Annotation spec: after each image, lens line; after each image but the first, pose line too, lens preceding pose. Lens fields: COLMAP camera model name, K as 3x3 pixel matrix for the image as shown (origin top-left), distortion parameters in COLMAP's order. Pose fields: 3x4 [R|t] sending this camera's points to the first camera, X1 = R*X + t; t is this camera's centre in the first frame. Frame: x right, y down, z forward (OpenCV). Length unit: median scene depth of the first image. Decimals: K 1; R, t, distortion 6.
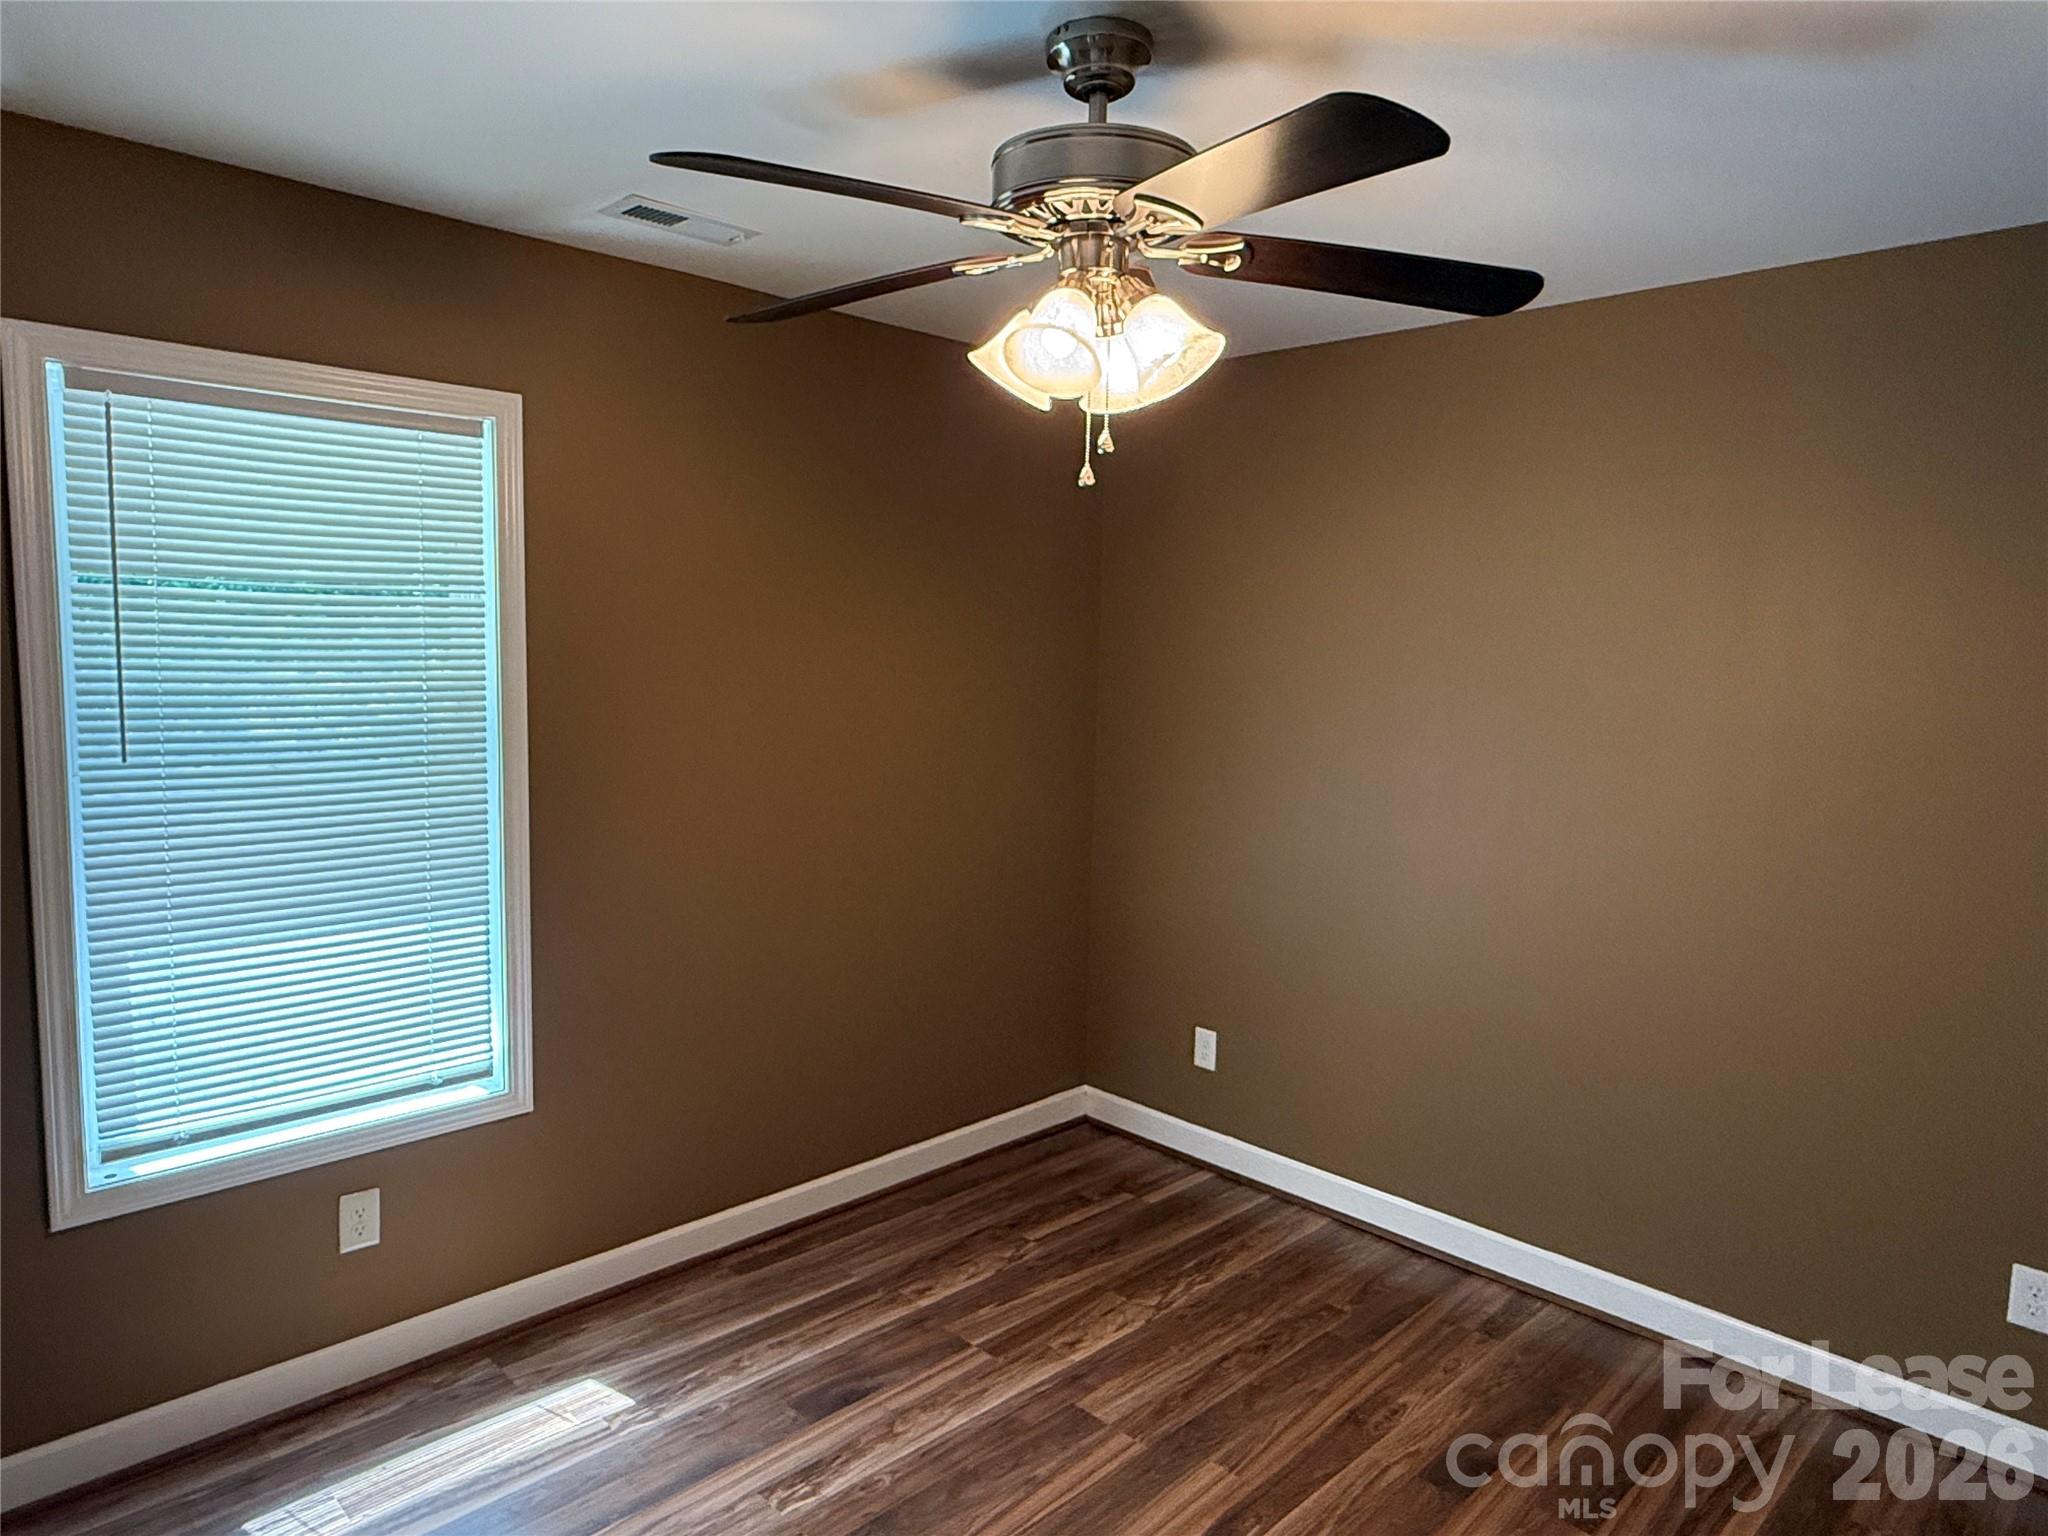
lens RADIAL K [[1285.0, 0, 1024.0], [0, 1285.0, 768.0], [0, 0, 1]] dist [0.003376, 0.000111]
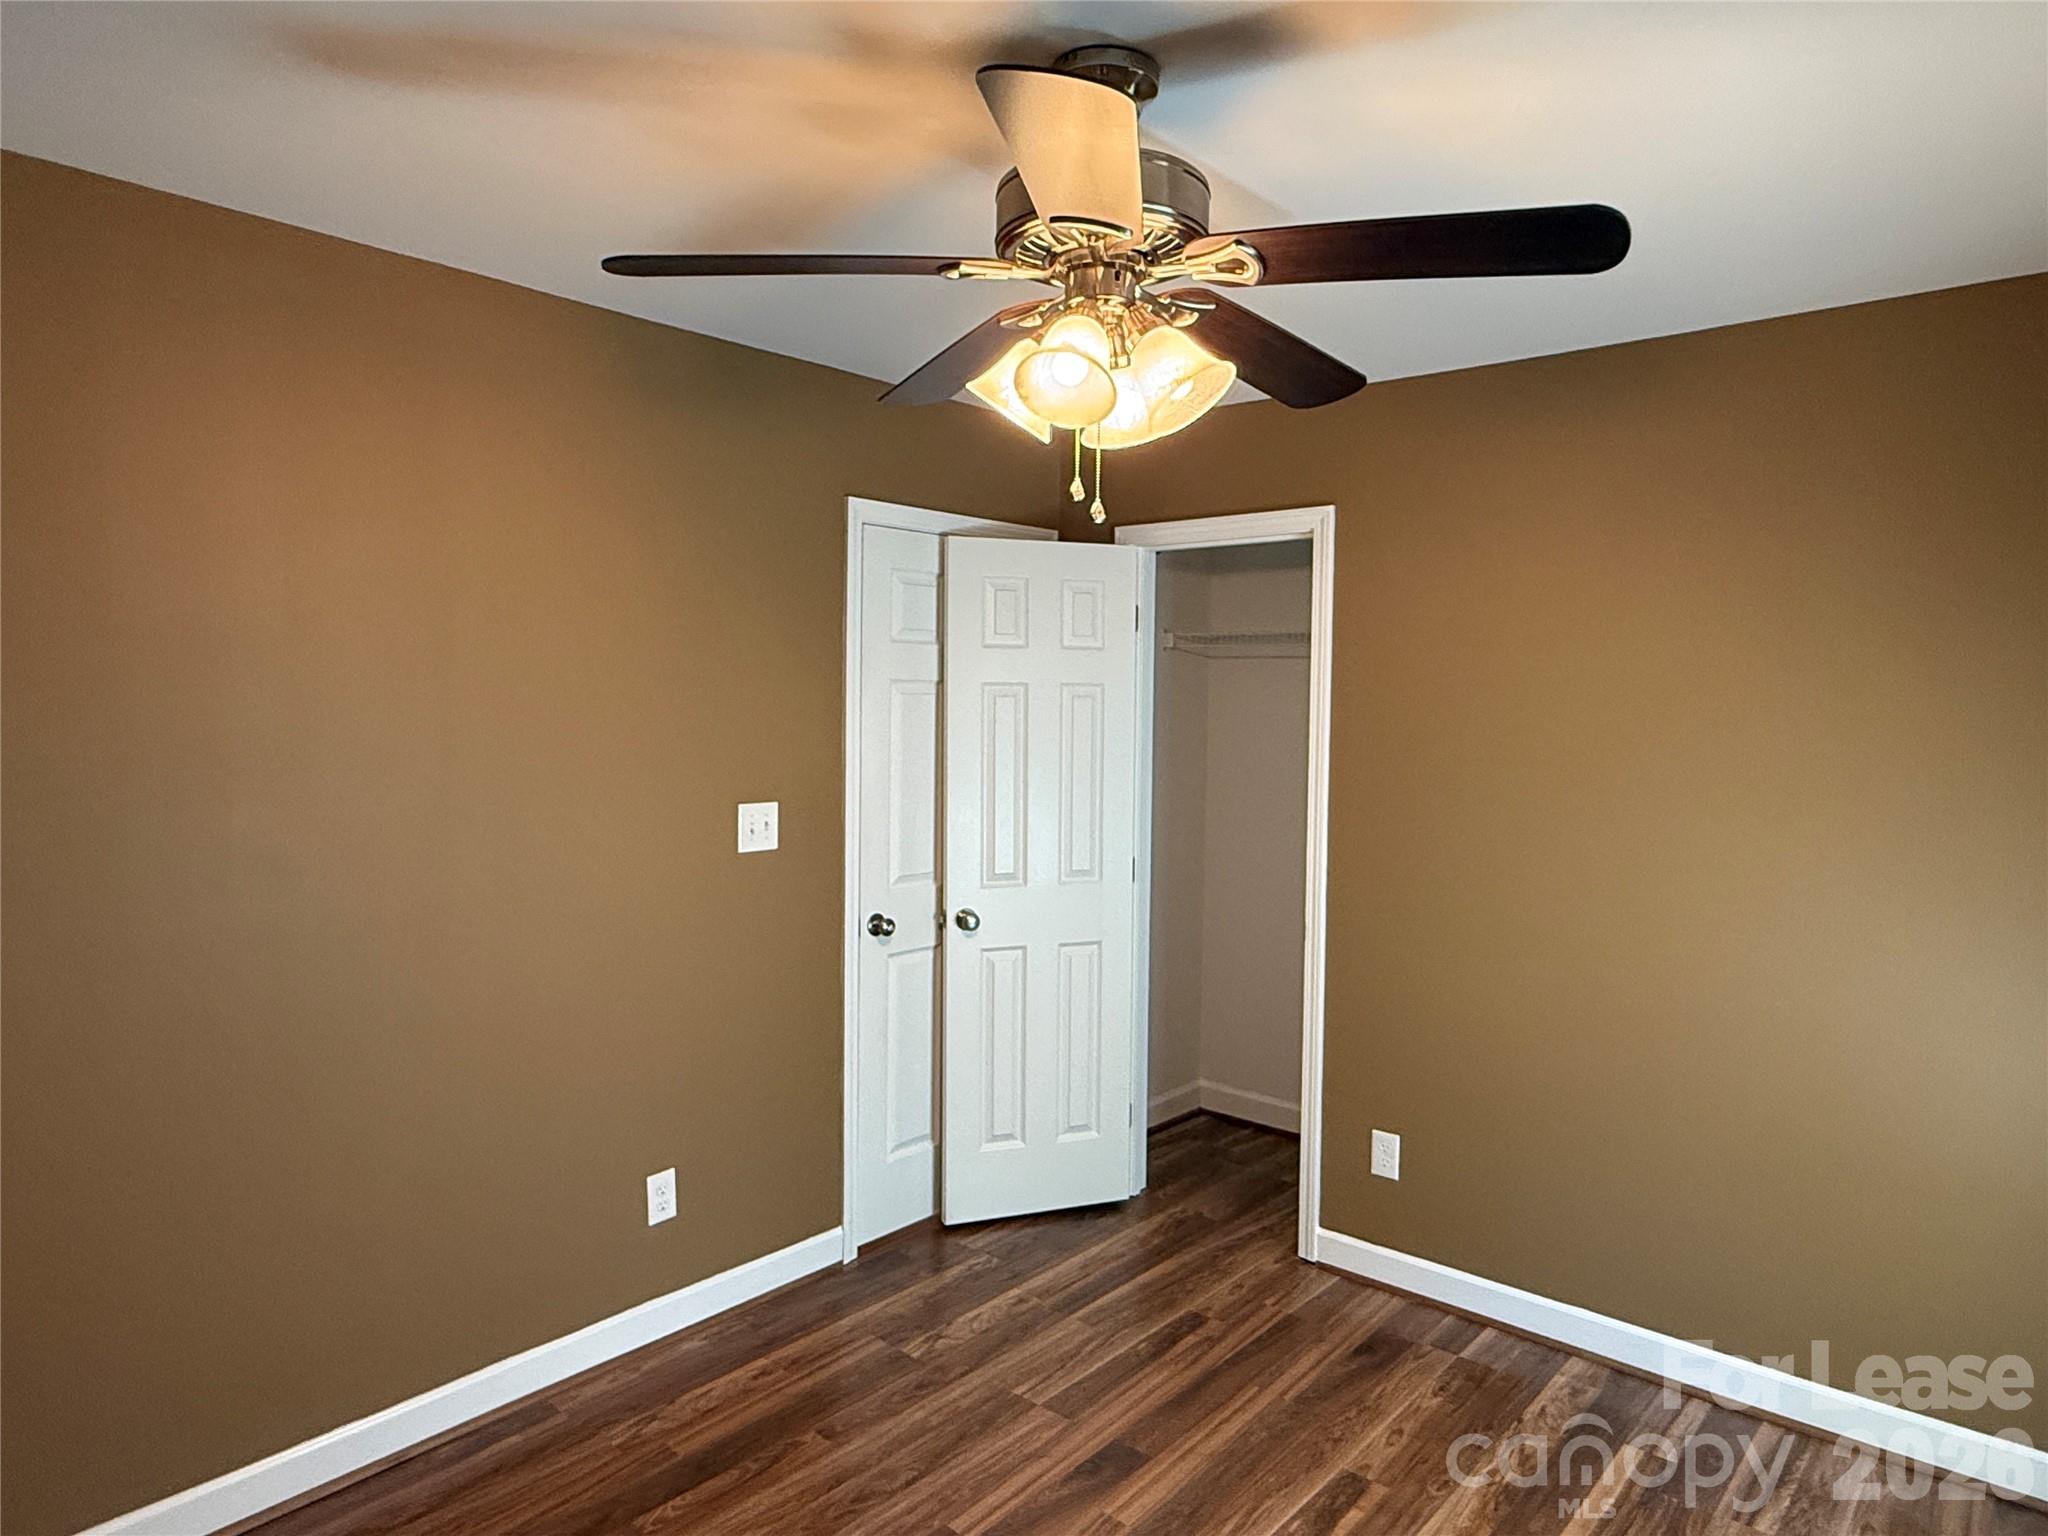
lens RADIAL K [[1229.5, 0, 1024.0], [0, 1229.5, 768.0], [0, 0, 1]] dist [0.004331, 0.001389]
pose [[0.993445, -0.009716, 0.113894, -0.110612], [0.012585, 0.999621, -0.024497, -0.015832], [-0.113612, 0.025770, 0.993191, 0.103703]]
